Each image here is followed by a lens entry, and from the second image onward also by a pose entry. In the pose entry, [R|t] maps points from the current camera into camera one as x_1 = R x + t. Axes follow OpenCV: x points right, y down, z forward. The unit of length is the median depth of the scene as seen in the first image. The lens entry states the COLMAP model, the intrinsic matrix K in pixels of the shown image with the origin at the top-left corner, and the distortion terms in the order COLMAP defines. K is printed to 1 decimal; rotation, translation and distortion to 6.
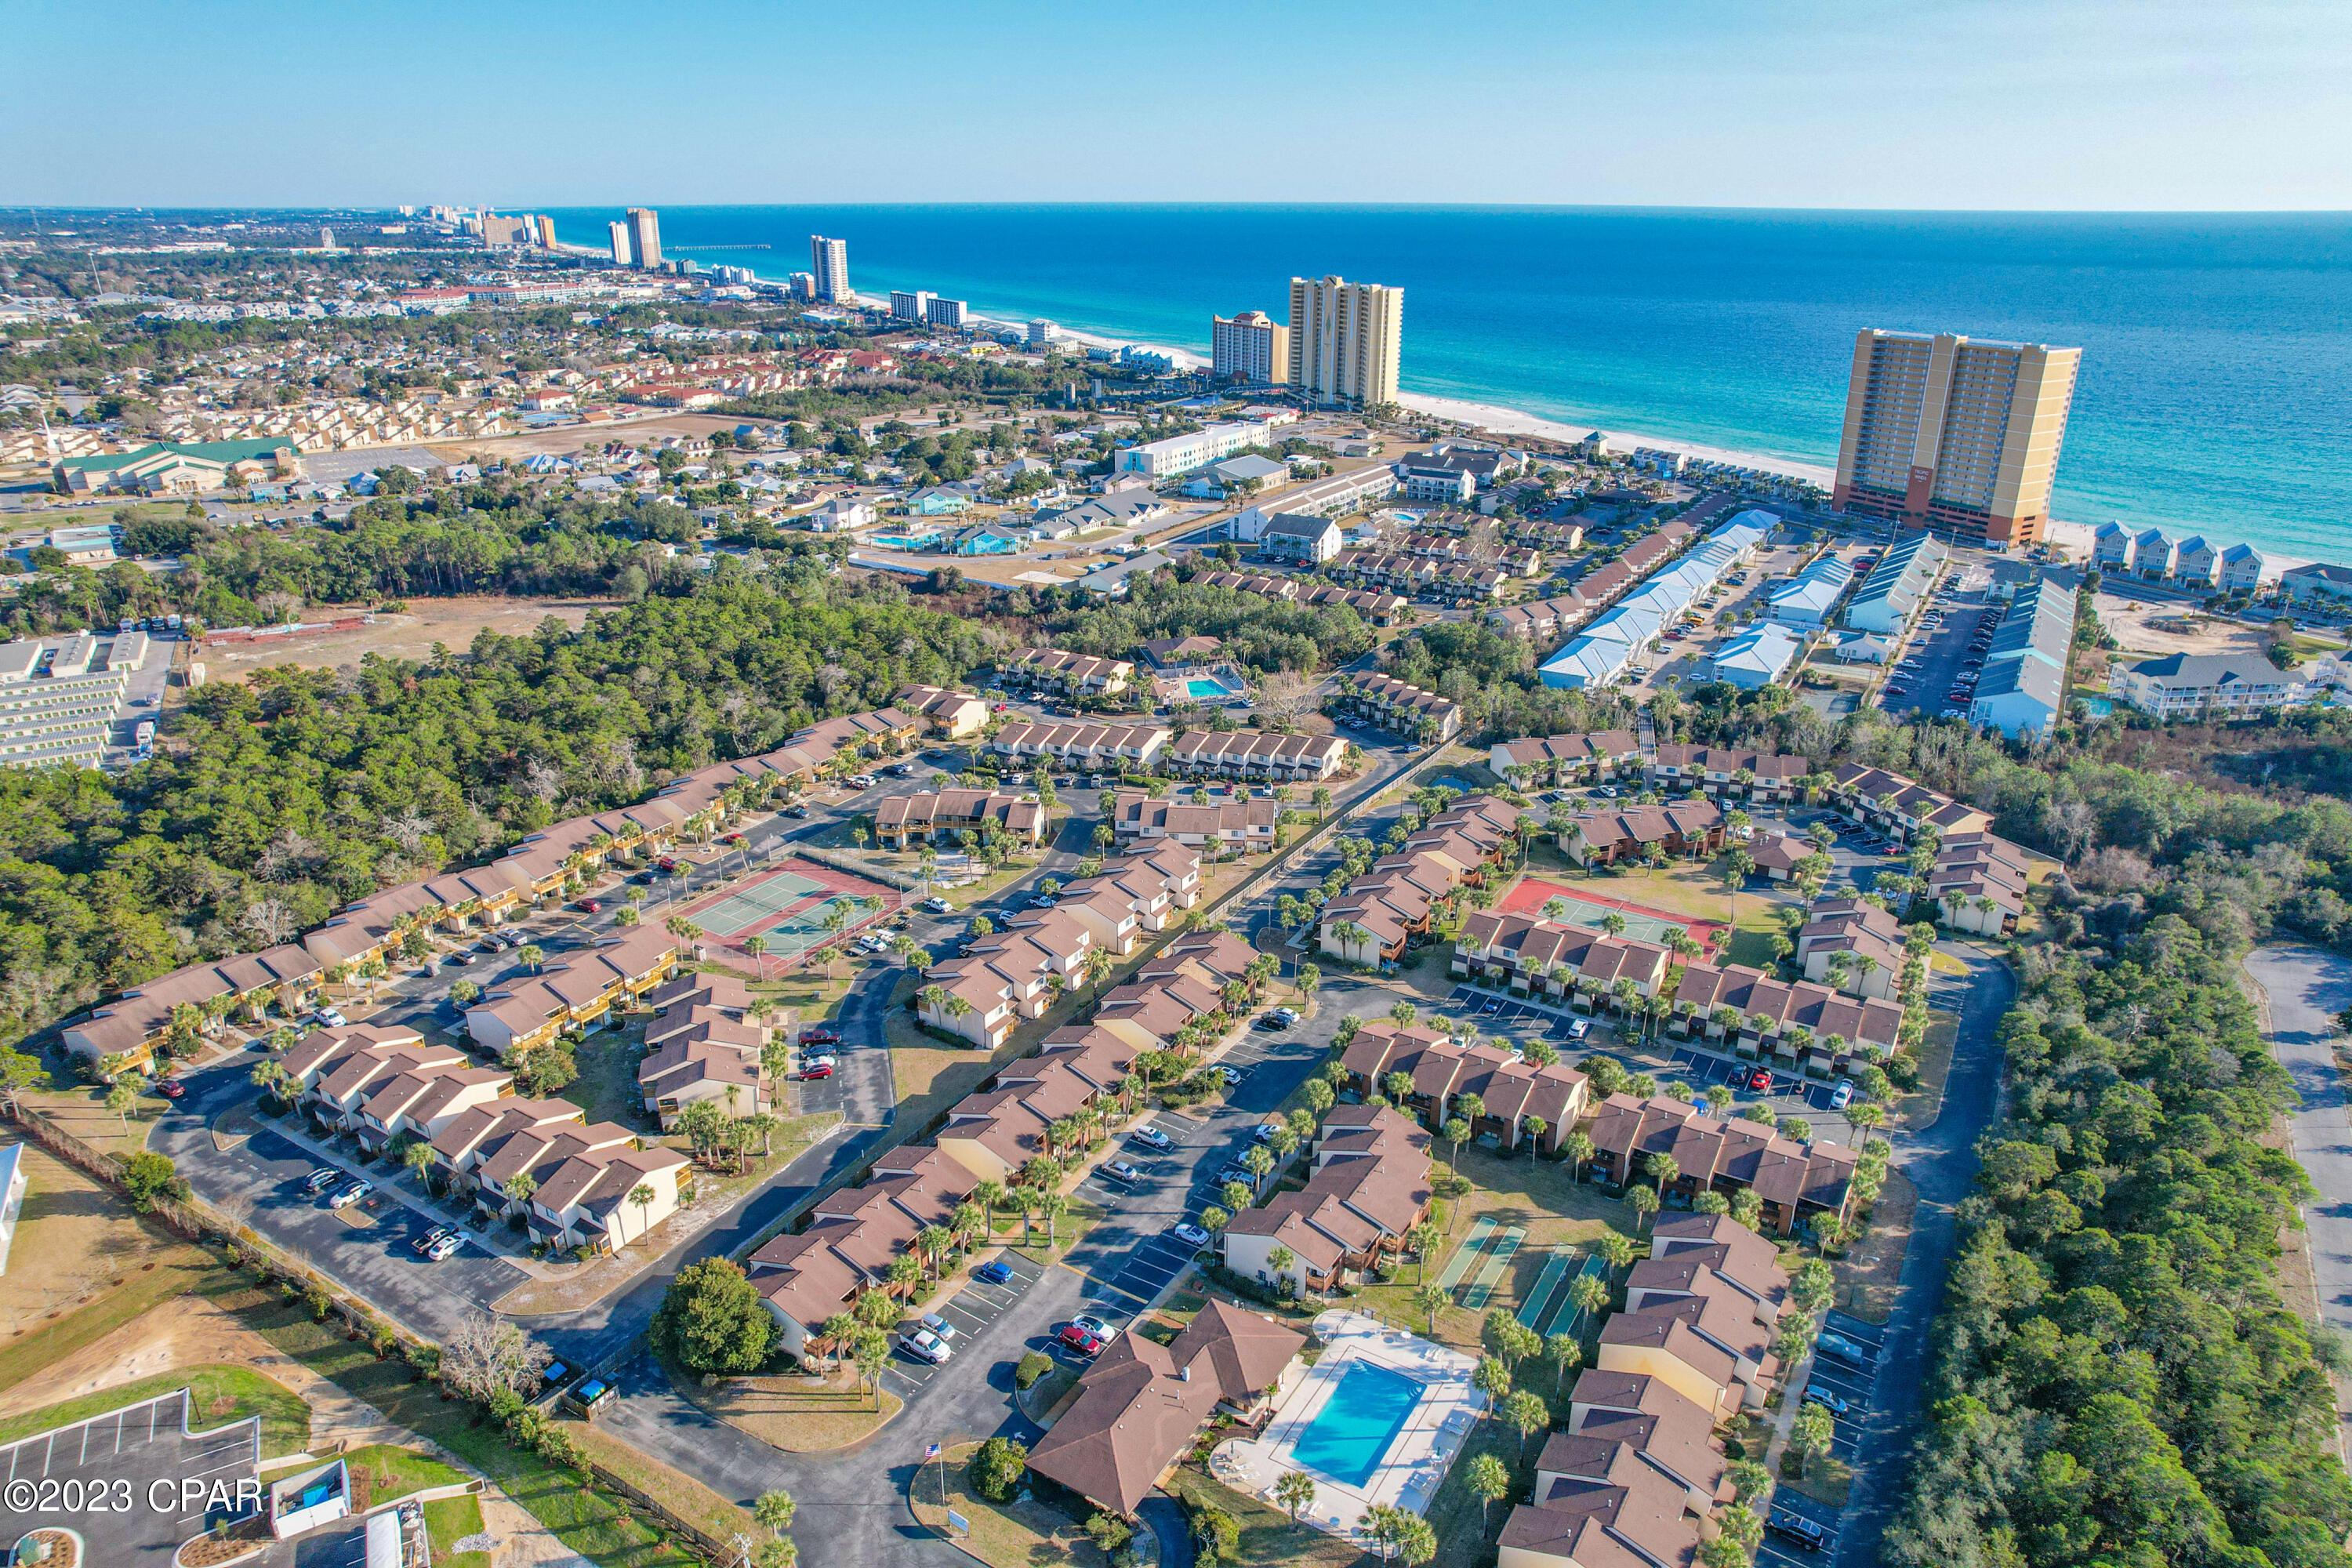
lens RADIAL K [[1502.1, 0, 1183.5], [0, 1502.1, 798.6], [0, 0, 1]] dist [-0.073455, 0.066238]
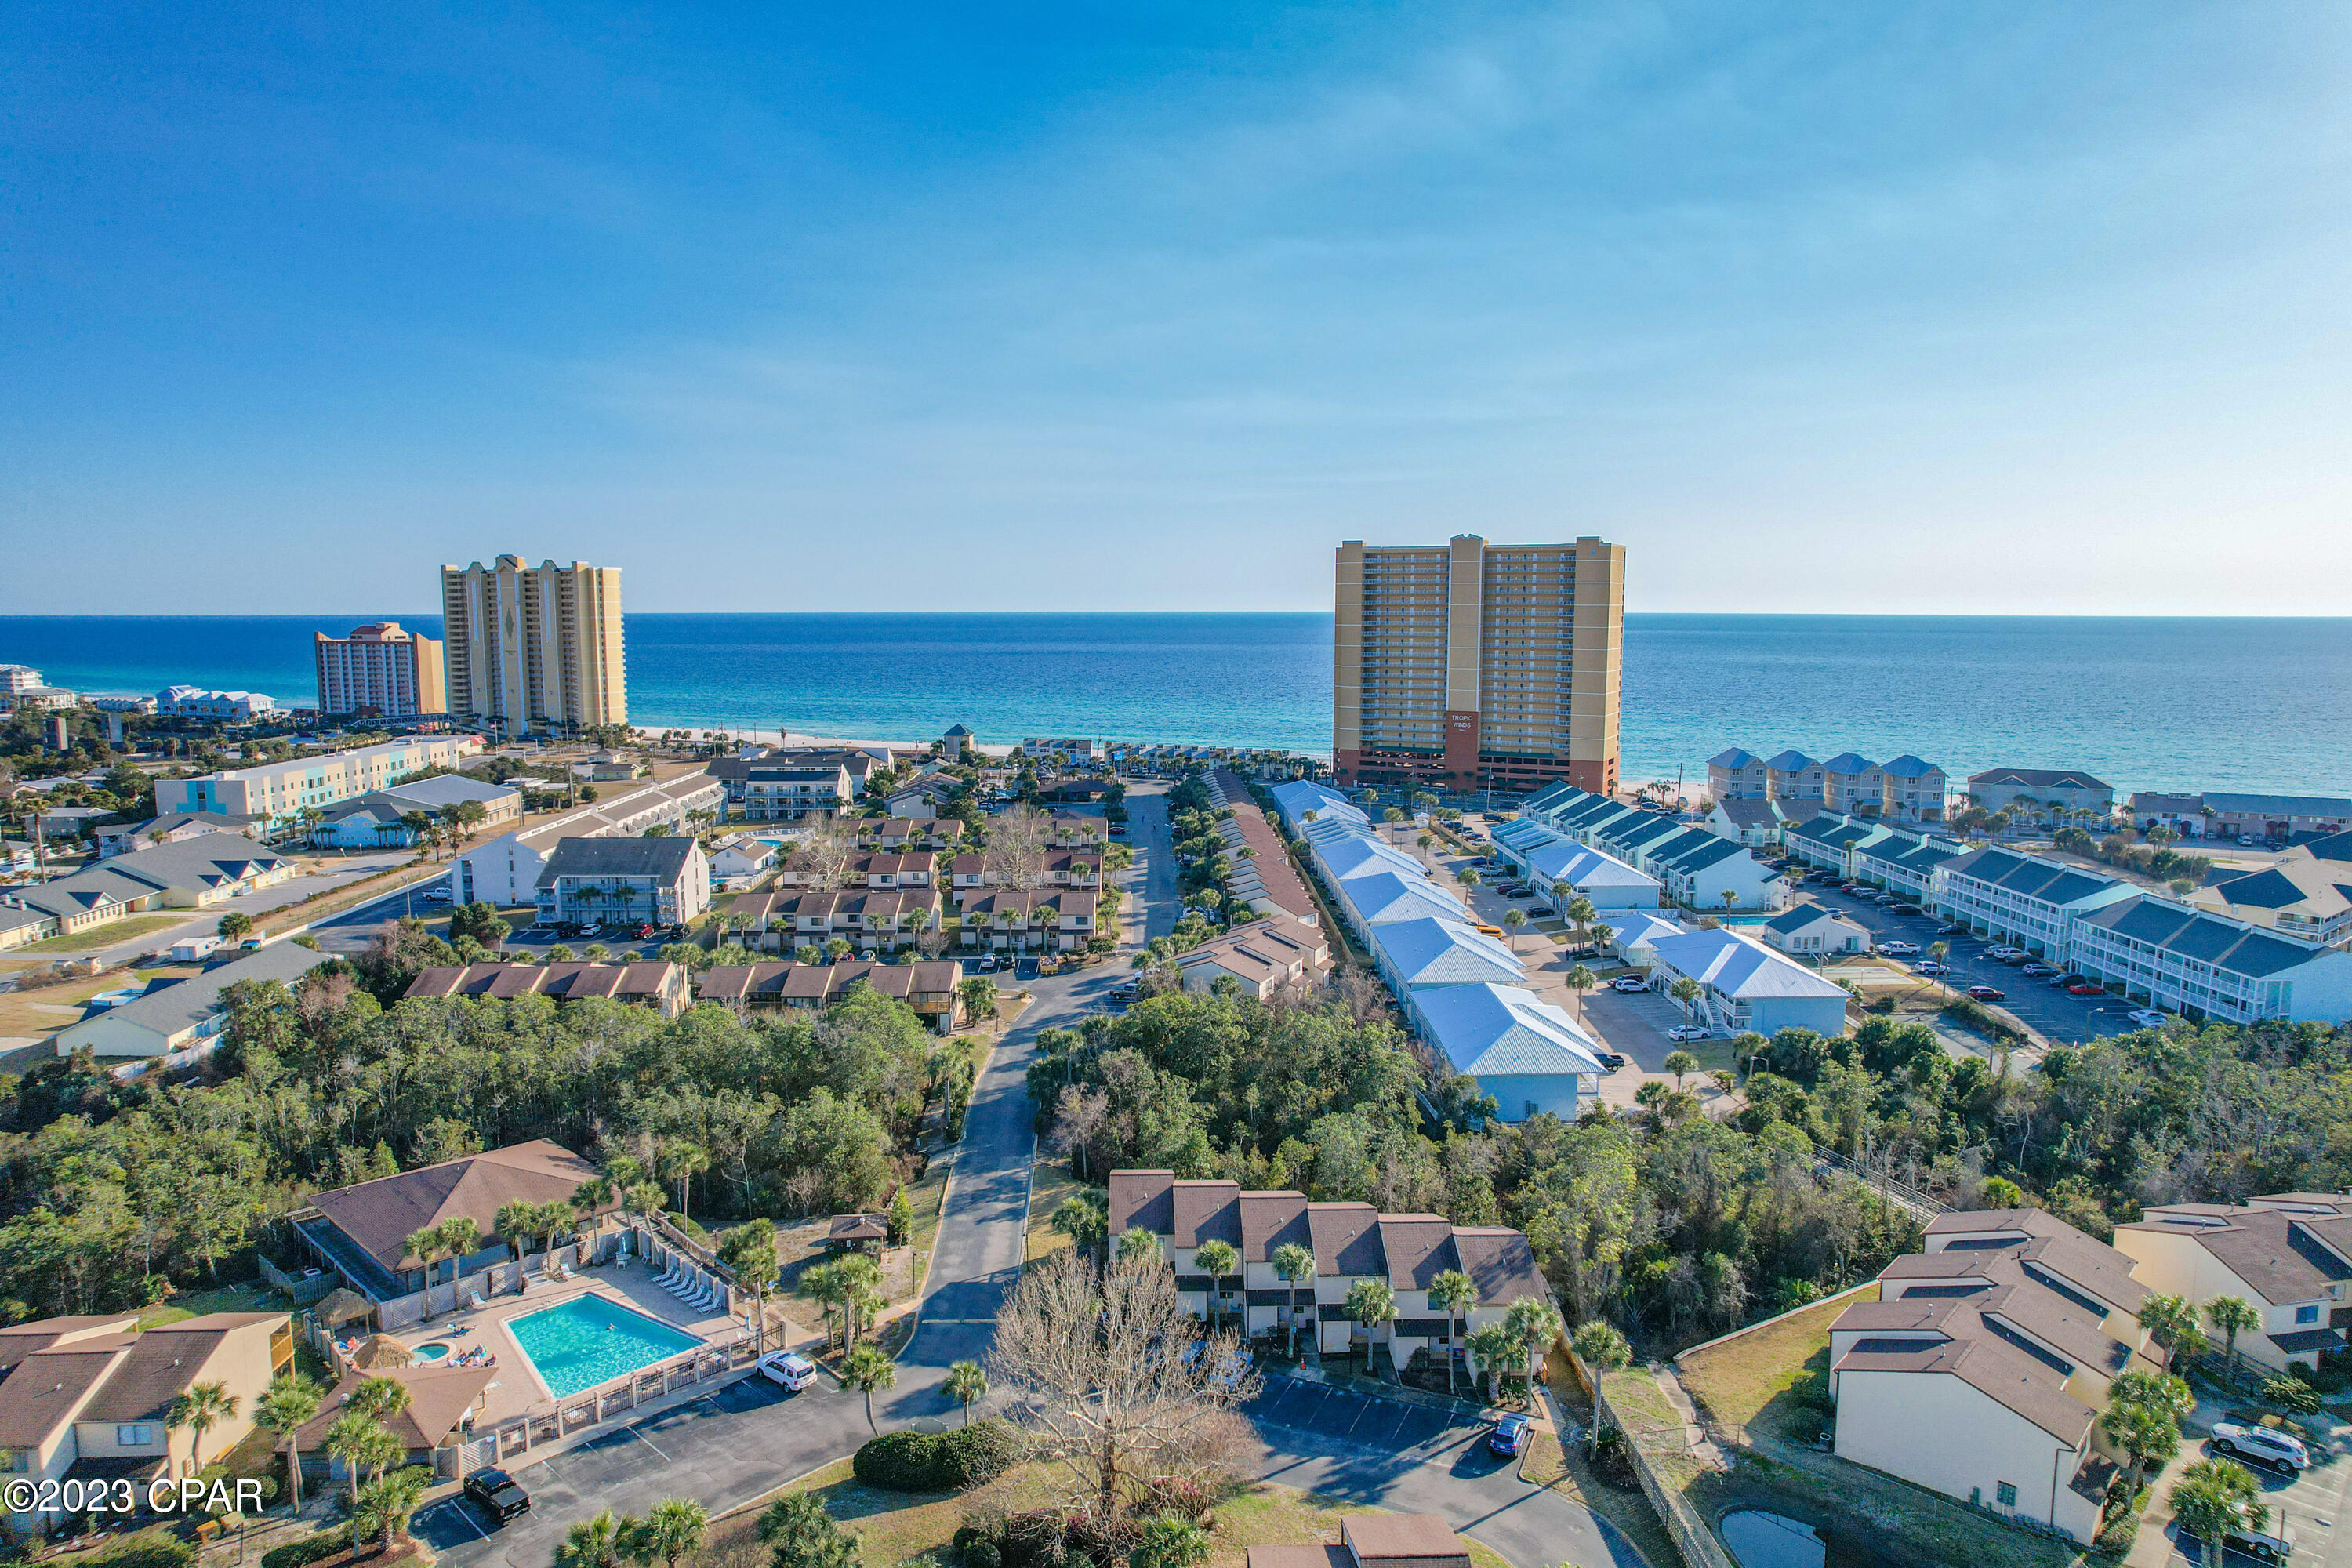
lens RADIAL K [[1502.1, 0, 1183.5], [0, 1502.1, 798.6], [0, 0, 1]] dist [-0.073455, 0.066238]
pose [[0.840918, -0.069072, 0.536737, -0.022943], [0.204041, 0.959090, -0.196251, -0.063354], [-0.501223, 0.274547, 0.820609, 0.464220]]
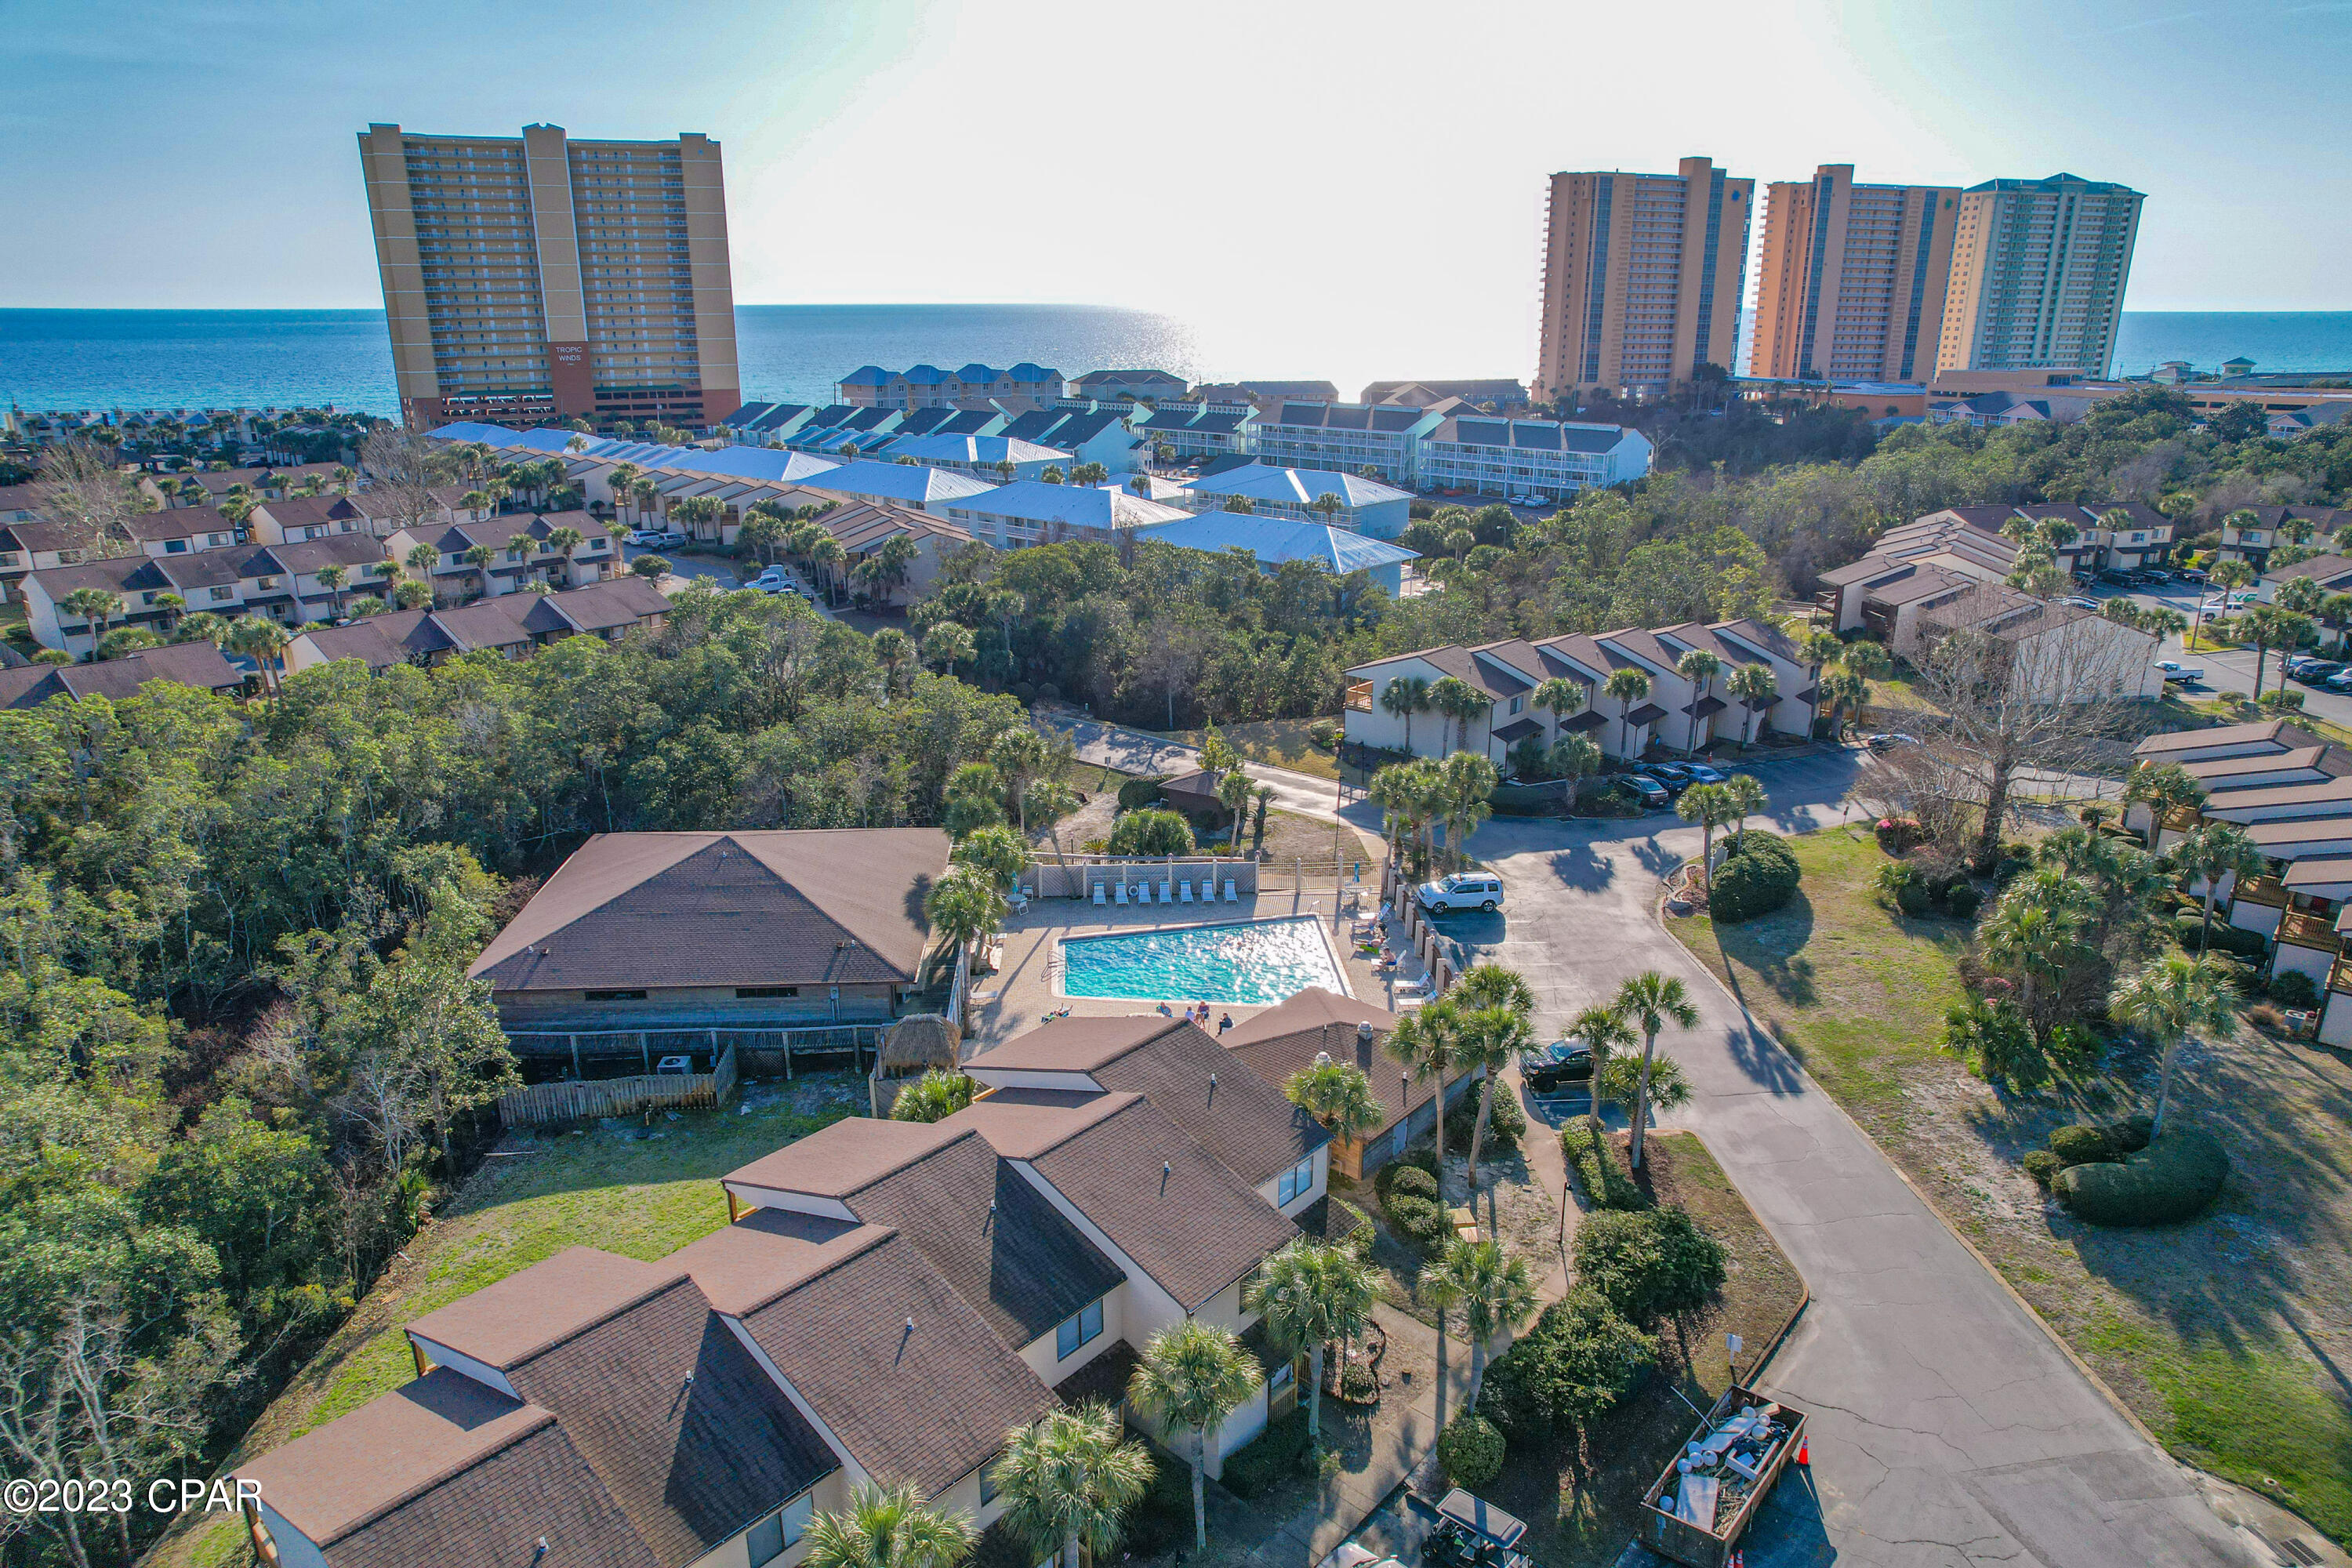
lens RADIAL K [[1502.1, 0, 1183.5], [0, 1502.1, 798.6], [0, 0, 1]] dist [-0.073455, 0.066238]
pose [[0.179974, -0.313484, 0.932382, -0.111534], [0.370513, 0.899654, 0.230961, -0.094895], [-0.911224, 0.303893, 0.278065, 0.635815]]
